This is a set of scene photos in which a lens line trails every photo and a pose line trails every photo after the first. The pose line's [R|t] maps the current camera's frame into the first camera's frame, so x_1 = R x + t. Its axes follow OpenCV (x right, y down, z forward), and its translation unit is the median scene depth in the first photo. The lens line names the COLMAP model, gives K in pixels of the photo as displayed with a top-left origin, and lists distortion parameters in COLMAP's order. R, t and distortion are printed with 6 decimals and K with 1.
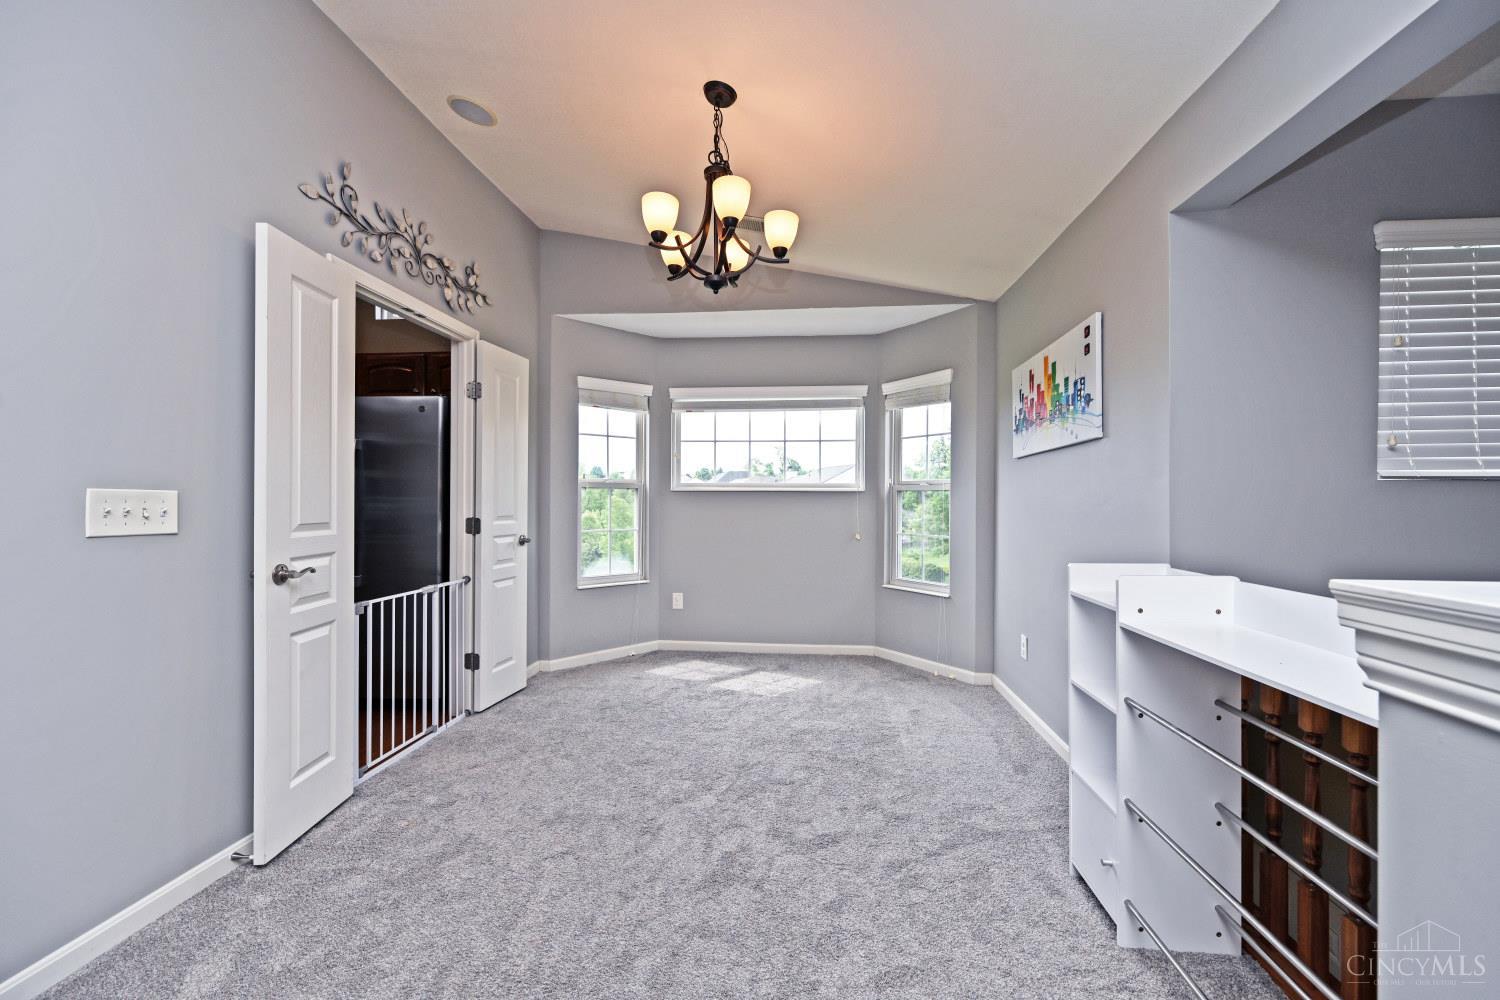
lens RADIAL K [[593.8, 0, 748.1], [0, 593.8, 500.1], [0, 0, 1]] dist [-0.002786, 0.000928]
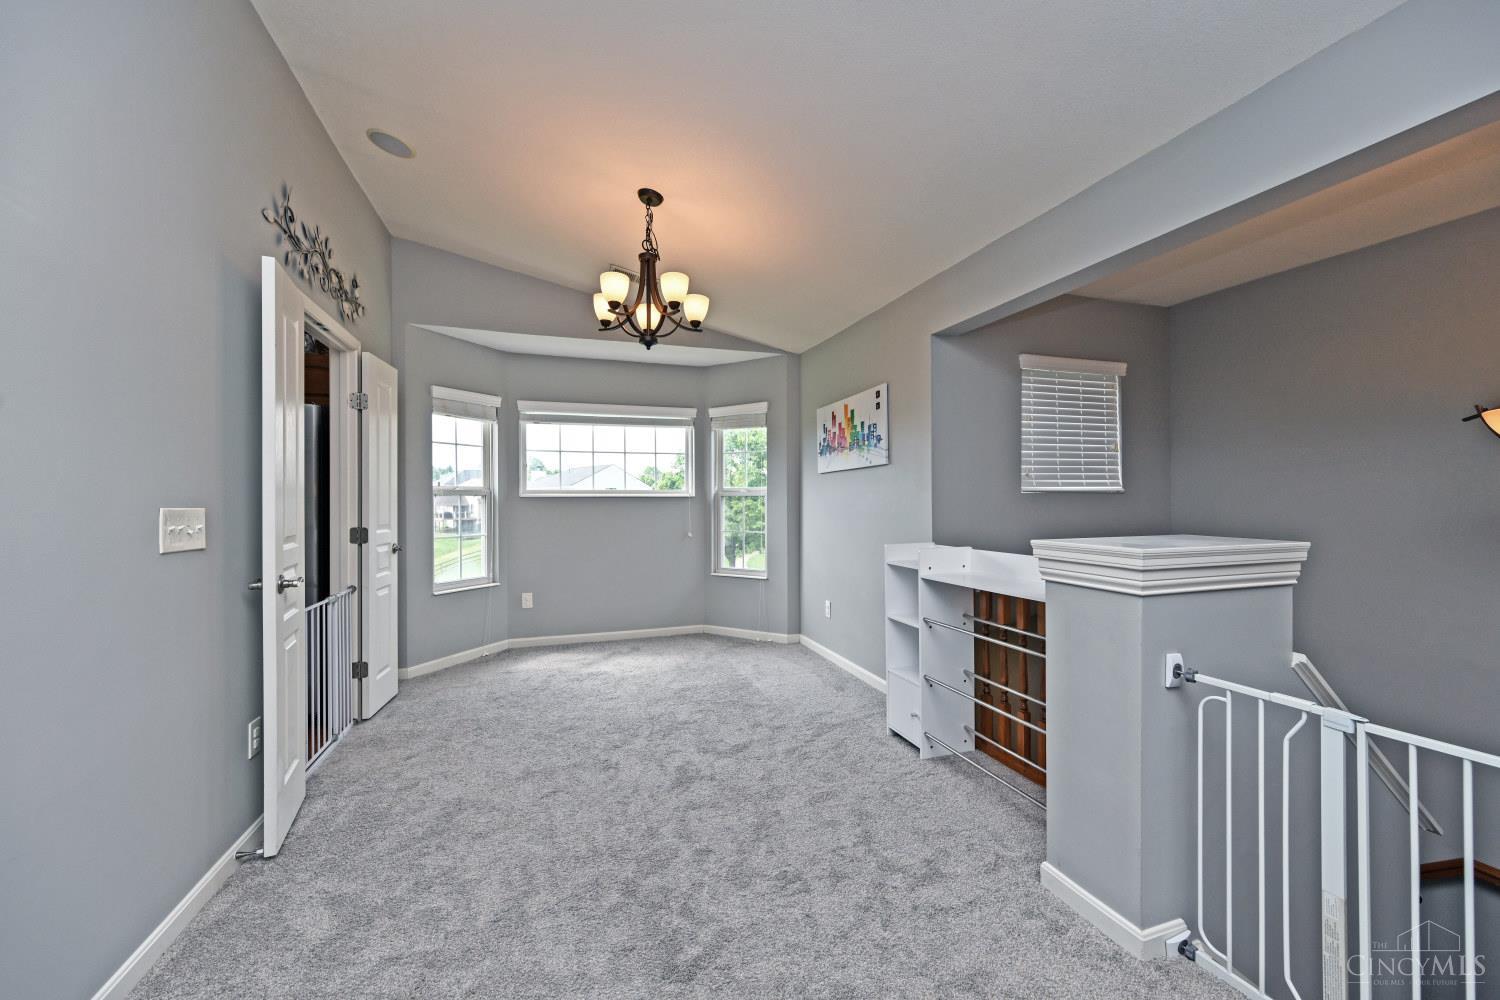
lens RADIAL K [[593.8, 0, 752.0], [0, 593.8, 499.6], [0, 0, 1]] dist [-0.002786, 0.000928]
pose [[0.909991, -0.008310, 0.414544, -0.341146], [0.008559, 0.999963, 0.001256, -0.016364], [-0.414539, 0.002406, 0.910028, -0.243621]]
